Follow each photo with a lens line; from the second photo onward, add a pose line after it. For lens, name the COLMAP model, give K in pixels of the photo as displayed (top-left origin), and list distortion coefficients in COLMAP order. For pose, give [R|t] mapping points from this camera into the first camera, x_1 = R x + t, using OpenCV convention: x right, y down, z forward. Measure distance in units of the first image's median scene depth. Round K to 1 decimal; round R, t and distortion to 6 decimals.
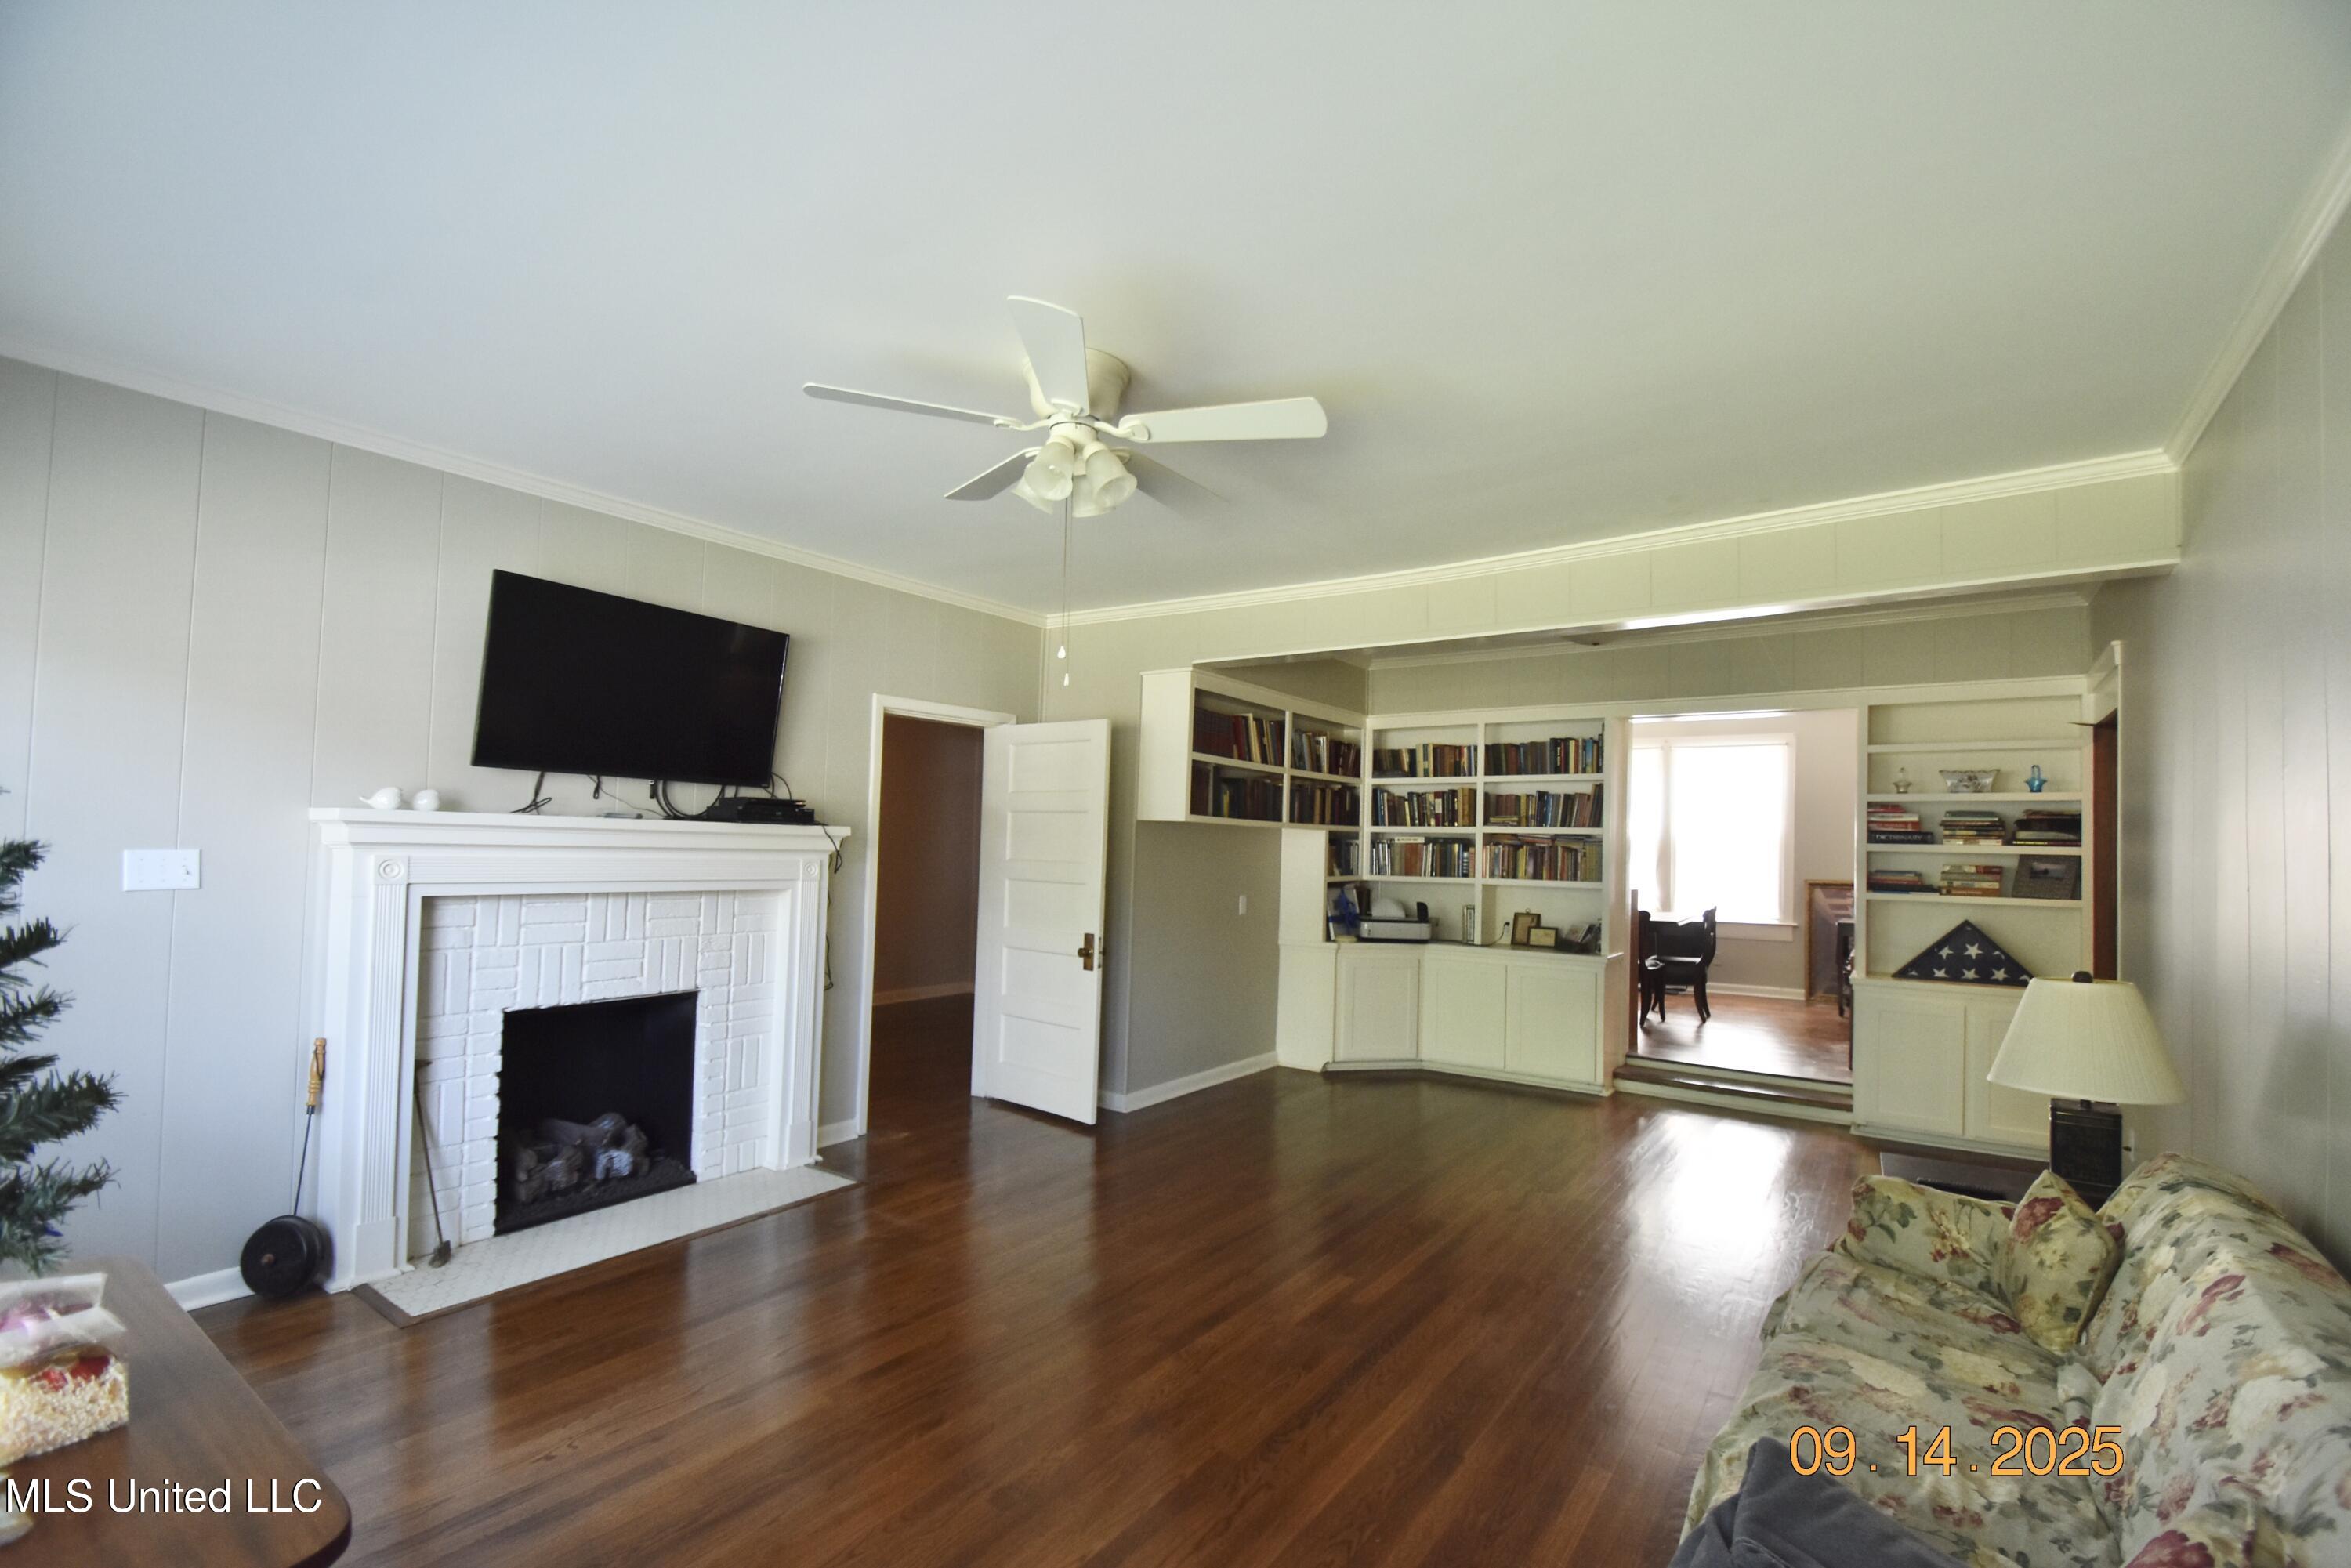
lens RADIAL K [[1038.5, 0, 1185.7], [0, 1038.5, 814.6], [0, 0, 1]] dist [0.021039, -0.020902]
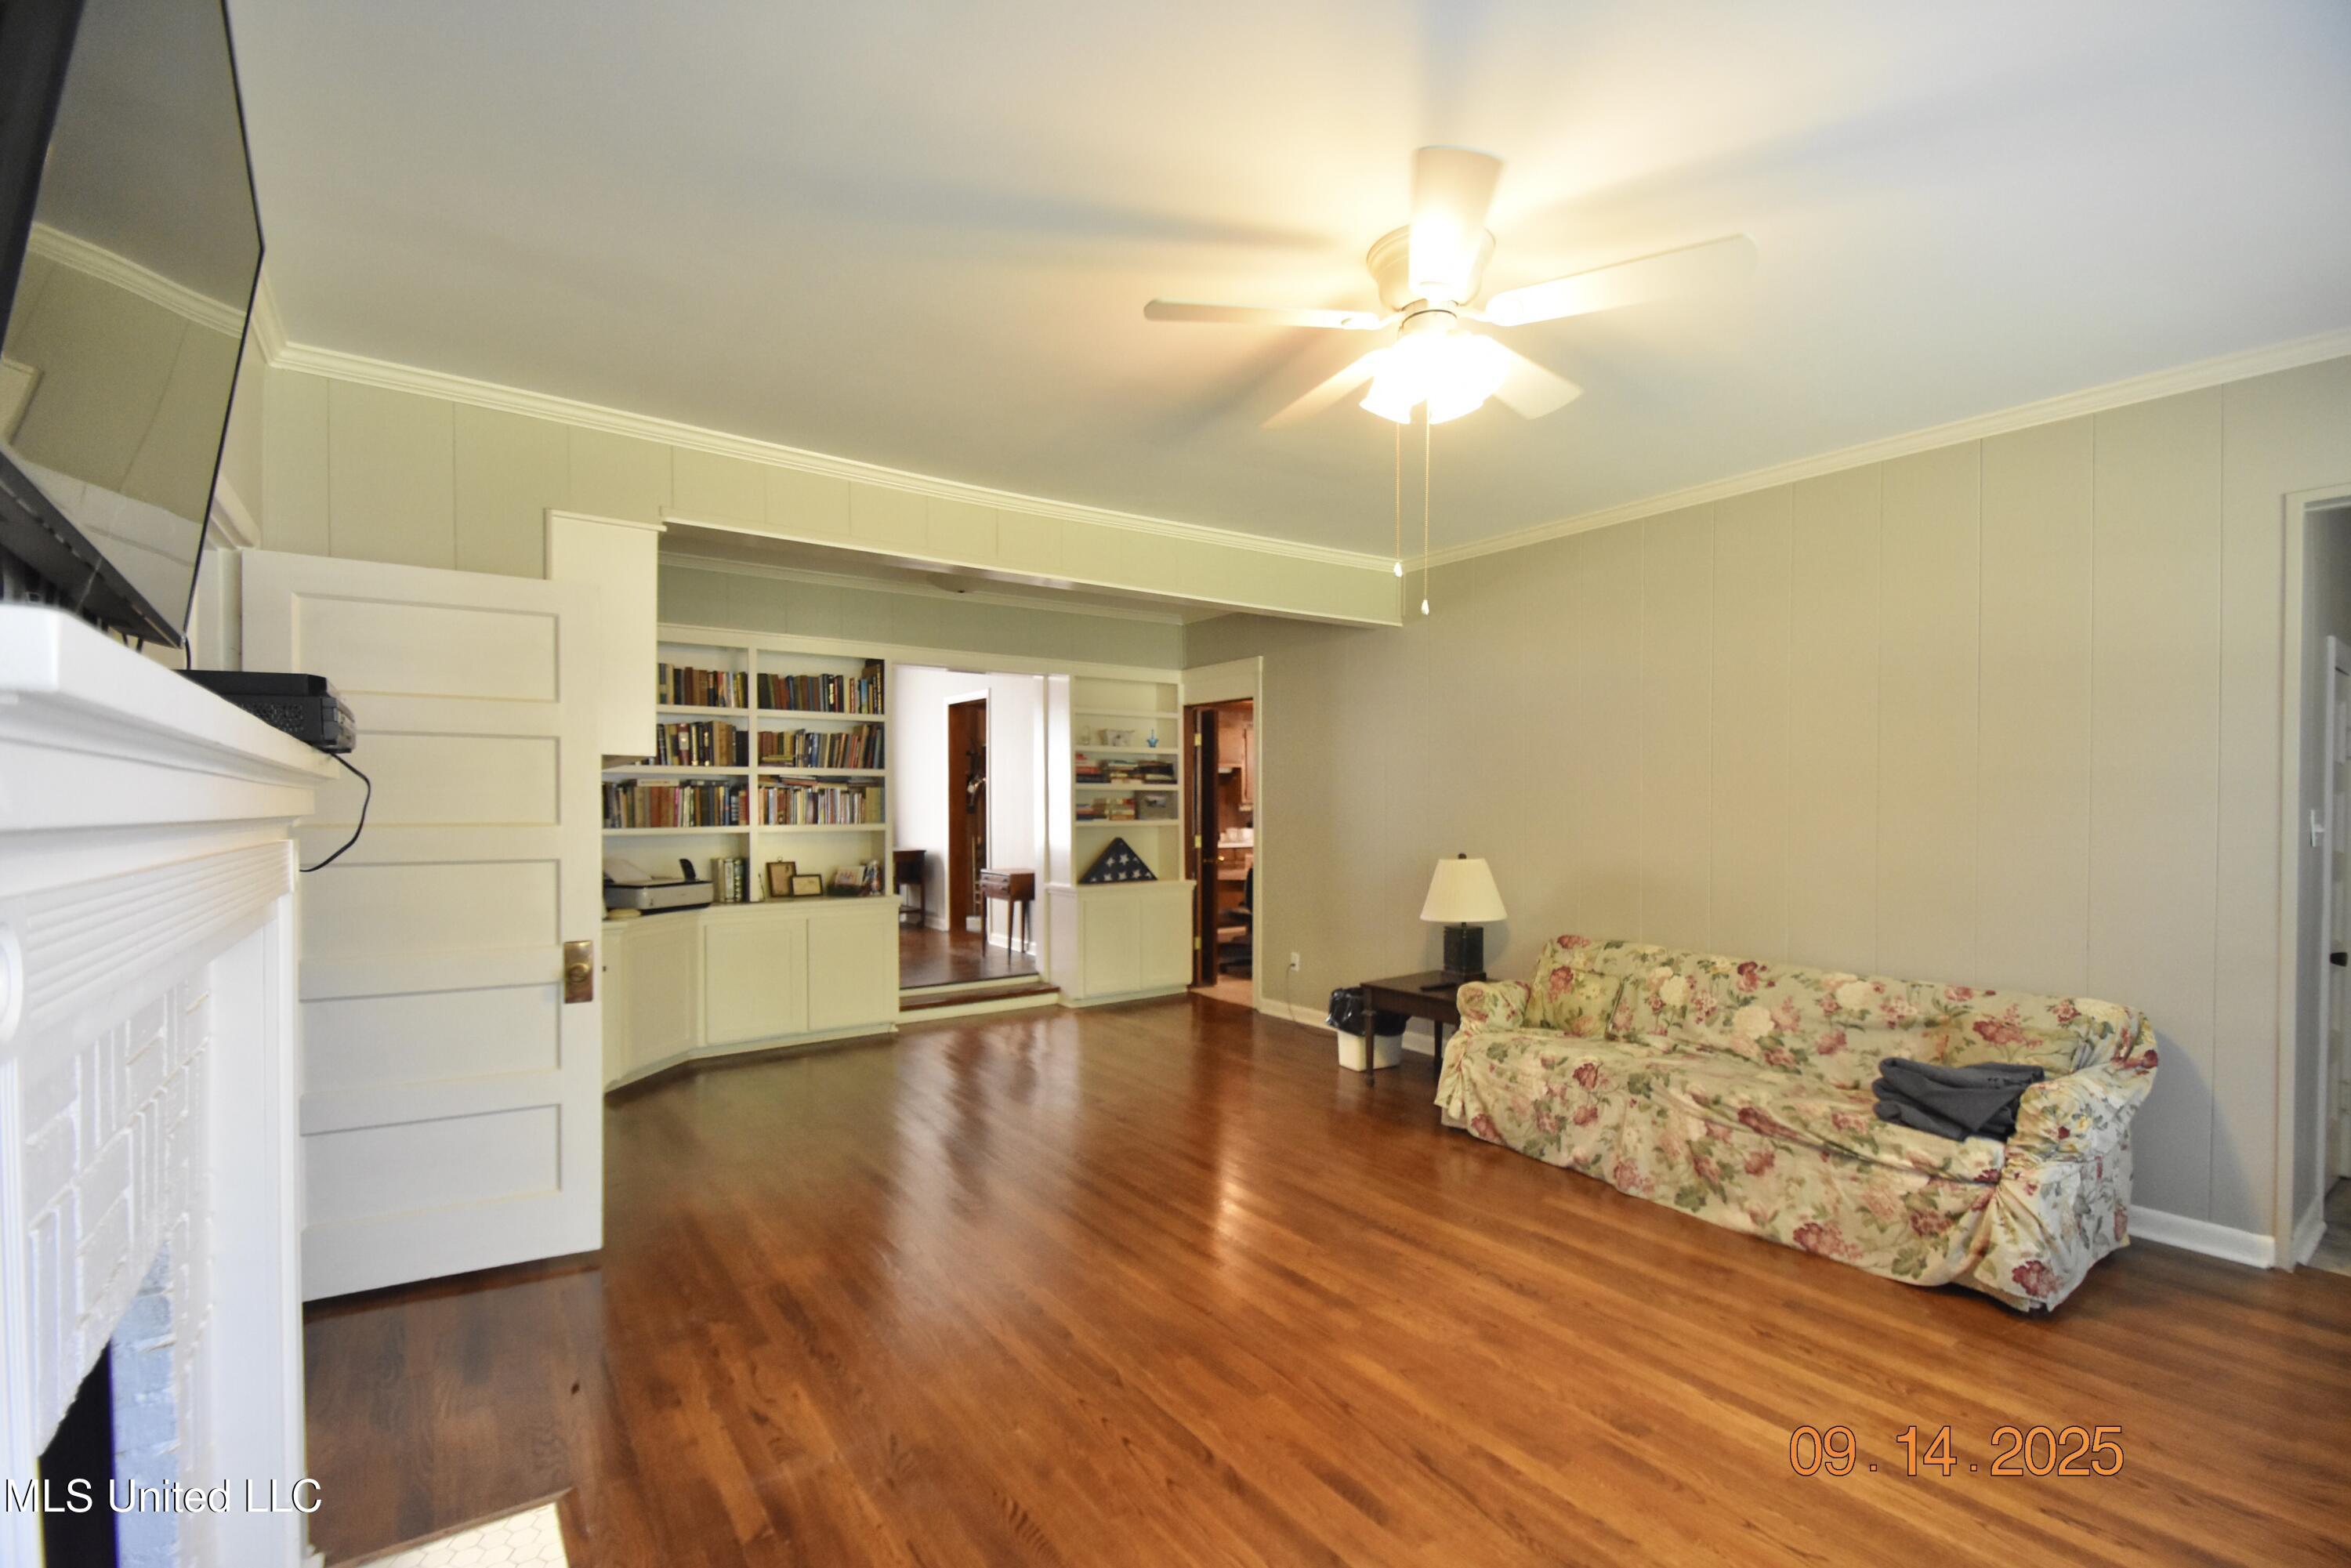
lens RADIAL K [[1038.5, 0, 1185.7], [0, 1038.5, 814.6], [0, 0, 1]] dist [0.021039, -0.020902]
pose [[0.319178, -0.035327, 0.947036, -0.626249], [-0.020544, 0.998812, 0.044183, 0.007833], [-0.947472, -0.033558, 0.318073, 0.547071]]
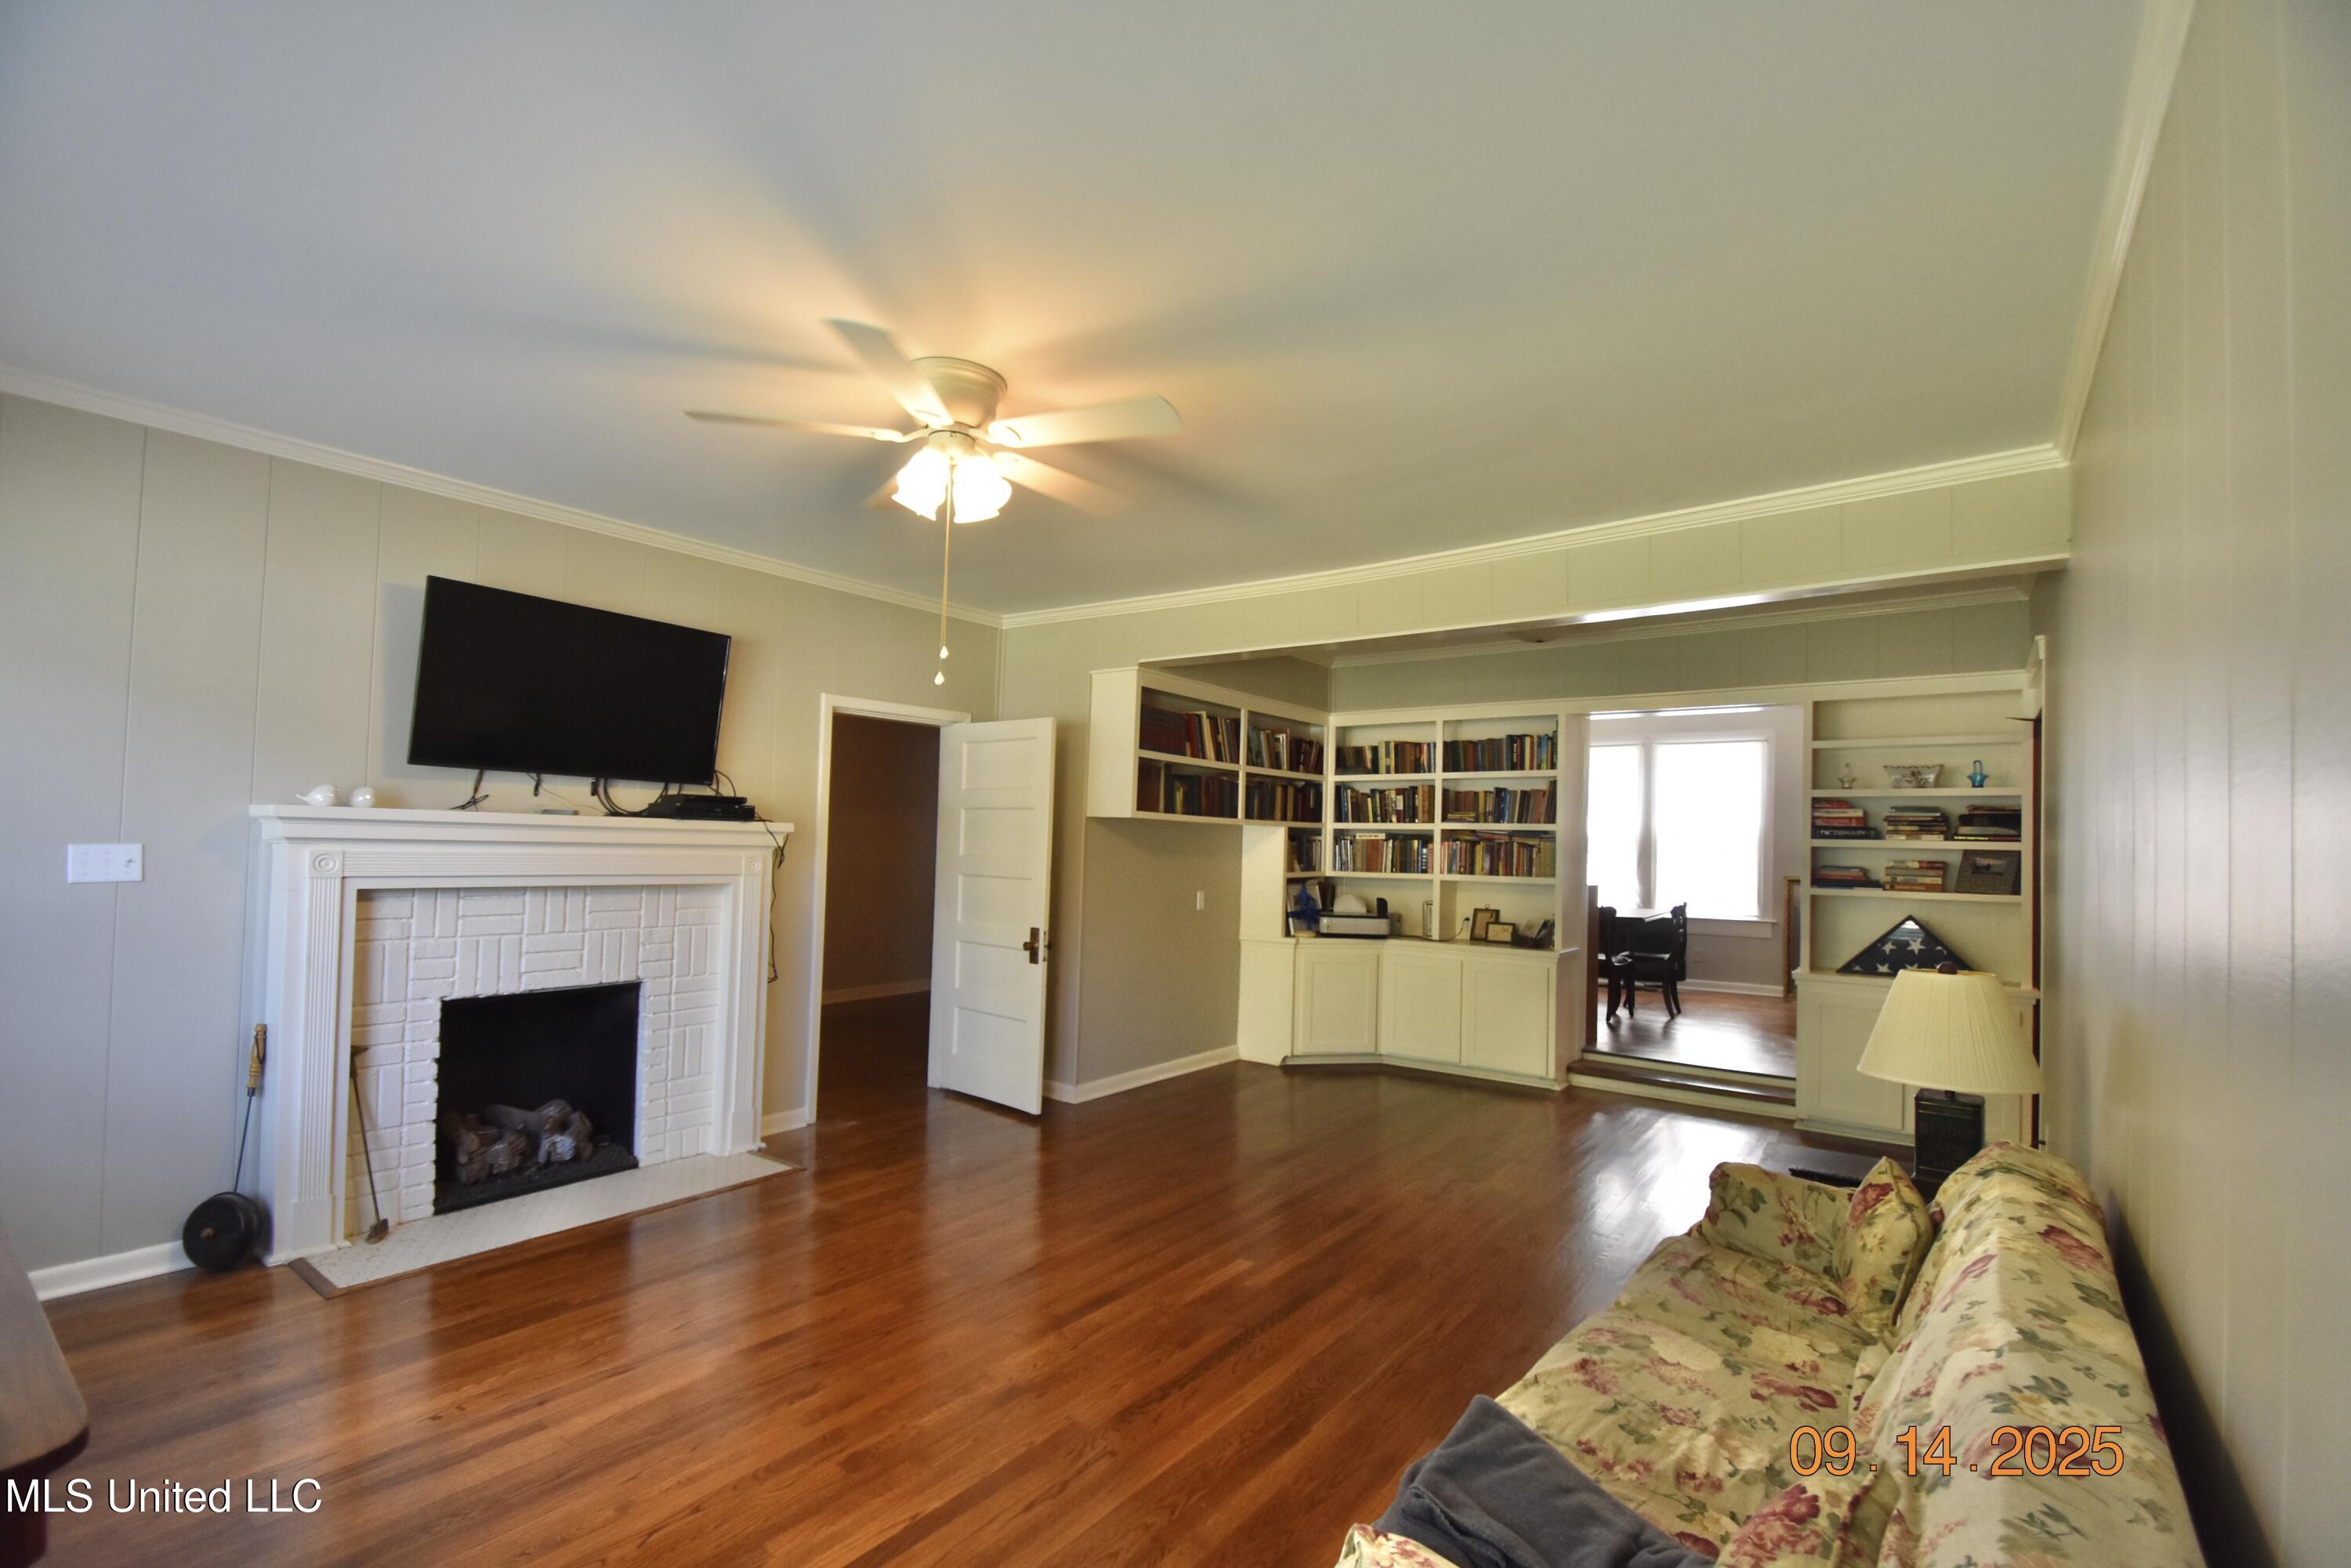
lens RADIAL K [[1038.5, 0, 1185.7], [0, 1038.5, 814.6], [0, 0, 1]] dist [0.021039, -0.020902]
pose [[0.999727, -0.001445, -0.023313, 0.089795], [0.001482, 0.999998, 0.001580, 0.002259], [0.023311, -0.001614, 0.999727, -0.019017]]
